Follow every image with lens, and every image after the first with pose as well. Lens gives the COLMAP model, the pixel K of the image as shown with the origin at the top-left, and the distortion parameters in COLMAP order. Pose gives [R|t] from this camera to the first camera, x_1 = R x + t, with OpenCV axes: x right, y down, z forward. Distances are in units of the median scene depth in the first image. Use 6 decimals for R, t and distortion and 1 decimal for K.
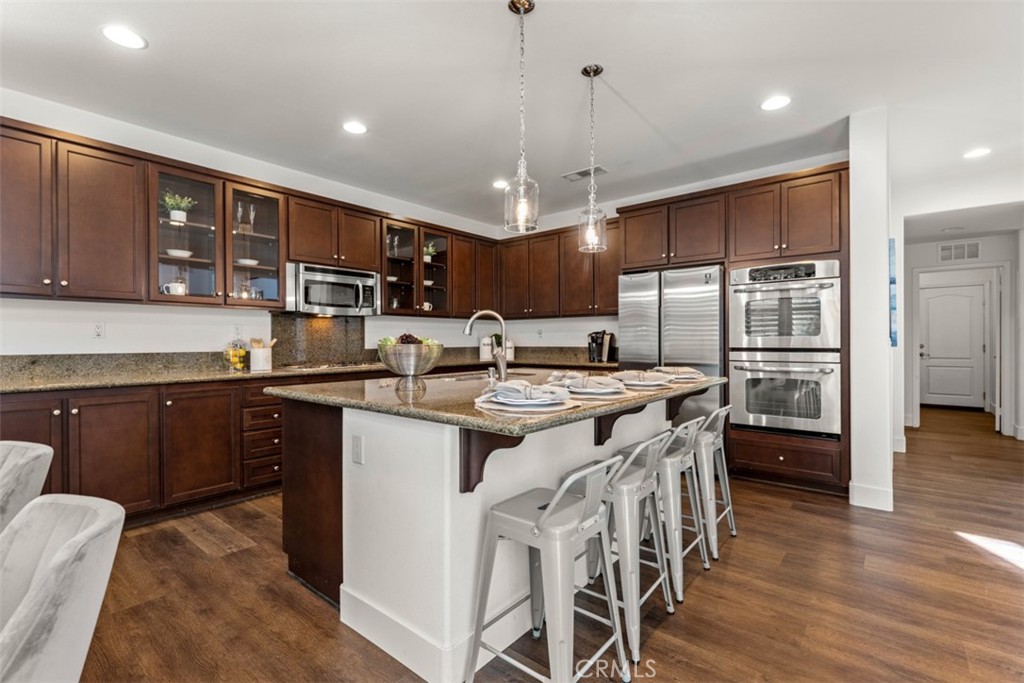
lens RADIAL K [[469.7, 0, 513.1], [0, 469.7, 343.3], [0, 0, 1]] dist [0.031737, 0.000168]
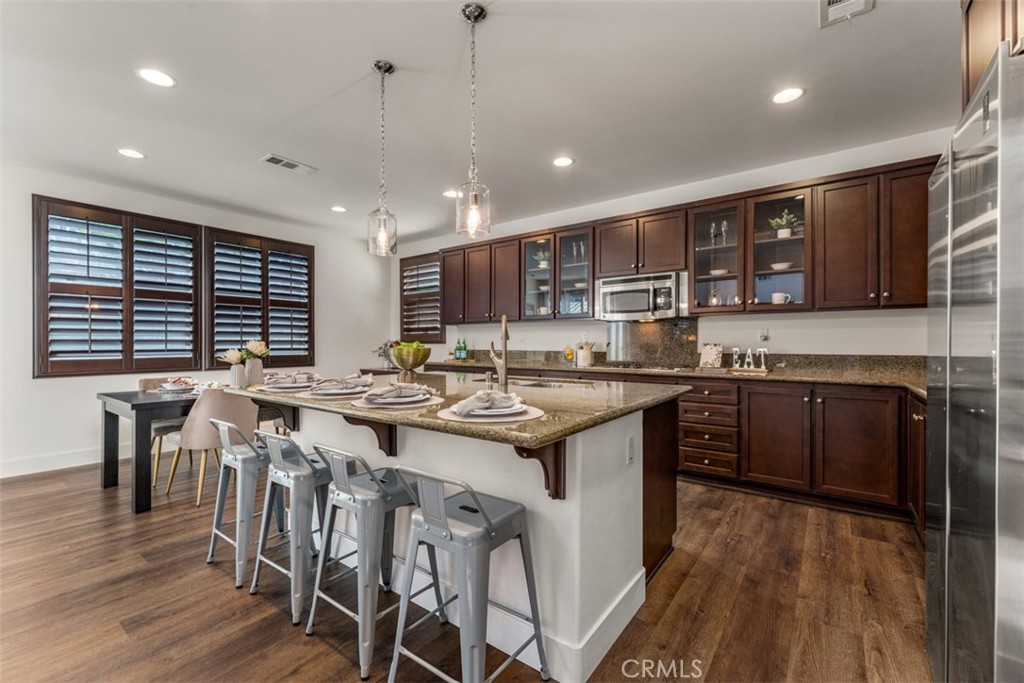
lens RADIAL K [[429.9, 0, 513.3], [0, 429.9, 340.3], [0, 0, 1]] dist [0.014868, 0.000307]
pose [[0.051239, -0.002236, -0.998684, 0.563253], [-0.009520, 0.999951, -0.002727, -0.007510], [0.998641, 0.009647, 0.051215, 0.626151]]
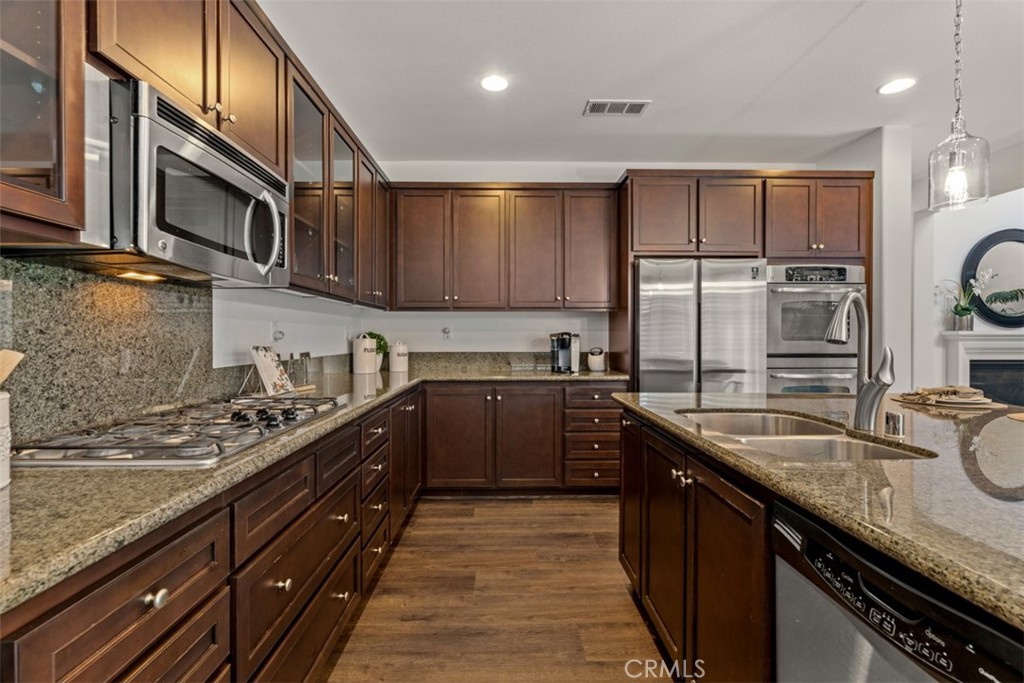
lens RADIAL K [[469.7, 0, 520.1], [0, 469.7, 339.0], [0, 0, 1]] dist [0.031737, 0.000168]
pose [[0.752384, 0.003070, 0.658717, -0.408379], [-0.002035, 0.999995, -0.002336, -0.013057], [-0.658721, 0.000417, 0.752387, 0.546559]]
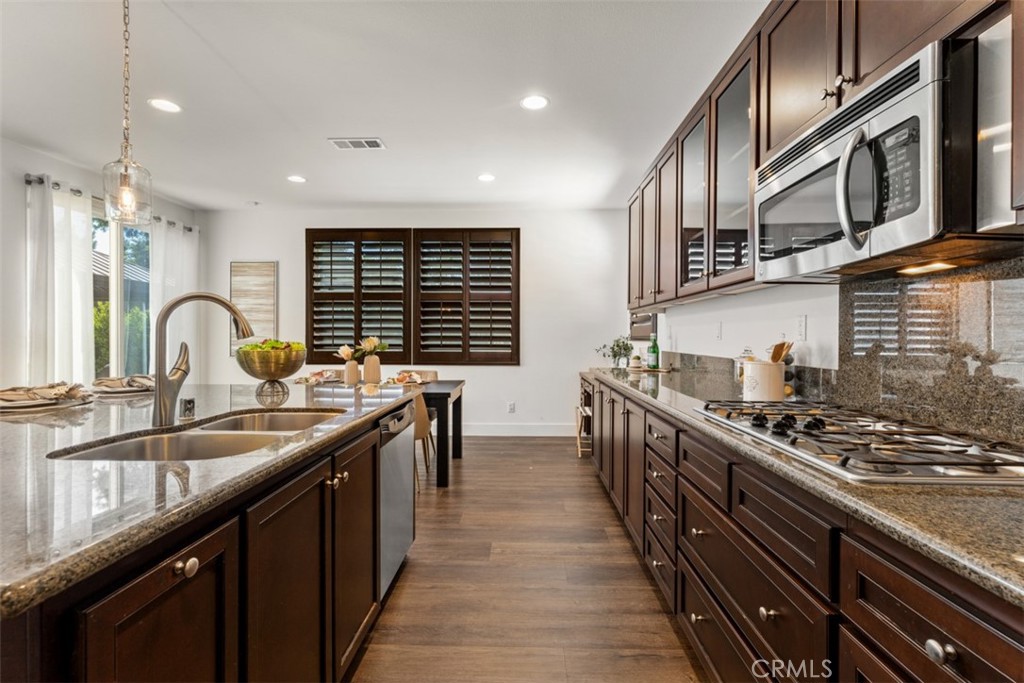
lens RADIAL K [[469.7, 0, 514.8], [0, 469.7, 339.5], [0, 0, 1]] dist [0.031737, 0.000168]
pose [[-0.783486, 0.000543, -0.621409, 0.008726], [-0.007530, 0.999918, 0.010367, -0.010173], [0.621364, 0.012802, -0.783418, 1.057461]]
